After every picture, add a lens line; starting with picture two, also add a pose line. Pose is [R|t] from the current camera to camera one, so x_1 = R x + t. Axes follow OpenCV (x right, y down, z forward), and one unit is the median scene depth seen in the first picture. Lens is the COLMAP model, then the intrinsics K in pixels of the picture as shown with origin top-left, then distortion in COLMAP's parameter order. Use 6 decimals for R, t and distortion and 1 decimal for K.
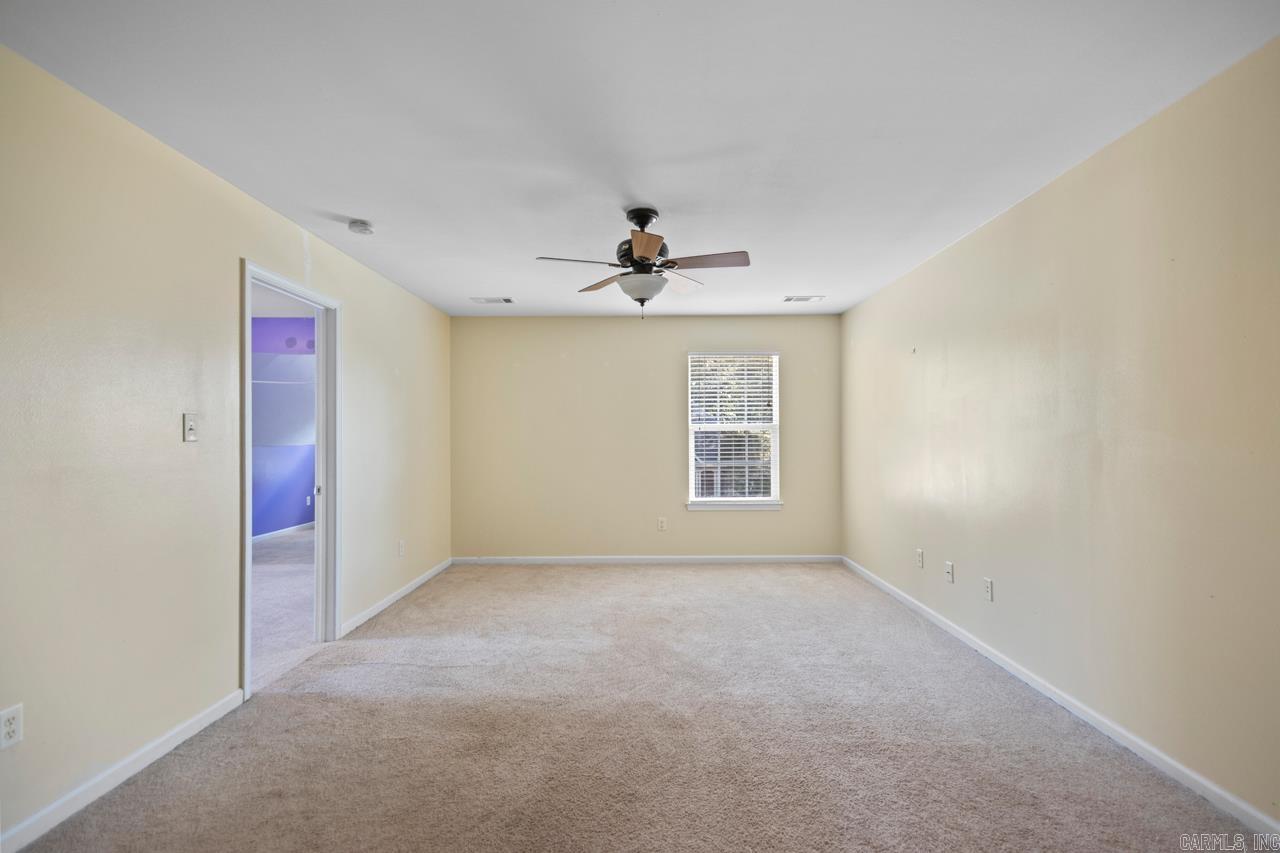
lens RADIAL K [[602.8, 0, 644.8], [0, 602.8, 430.7], [0, 0, 1]] dist [0.026459, -0.005334]
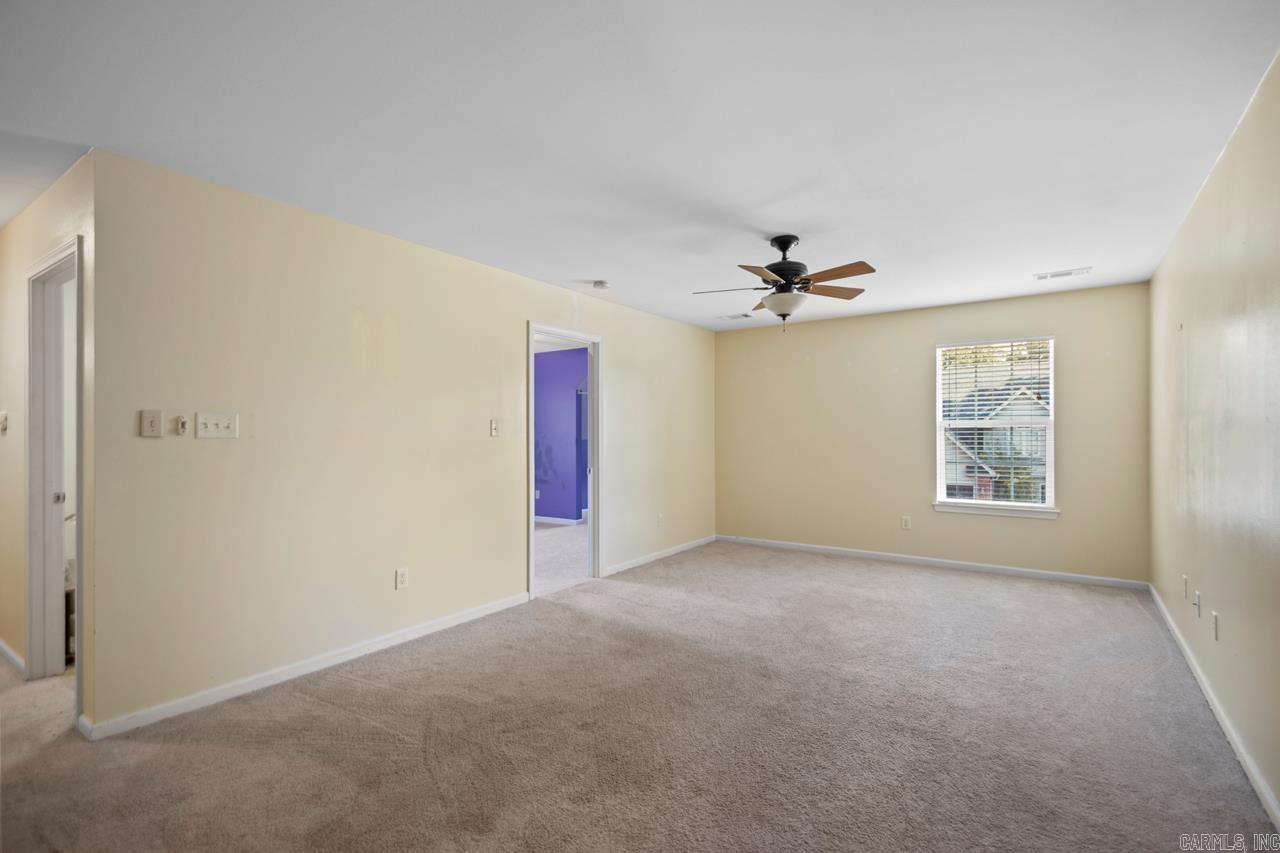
lens RADIAL K [[602.8, 0, 634.8], [0, 602.8, 426.6], [0, 0, 1]] dist [0.026459, -0.005334]
pose [[0.812499, -0.004630, -0.582944, 0.405333], [0.004744, 0.999988, -0.001330, -0.003660], [0.582943, -0.001685, 0.812511, -0.093200]]
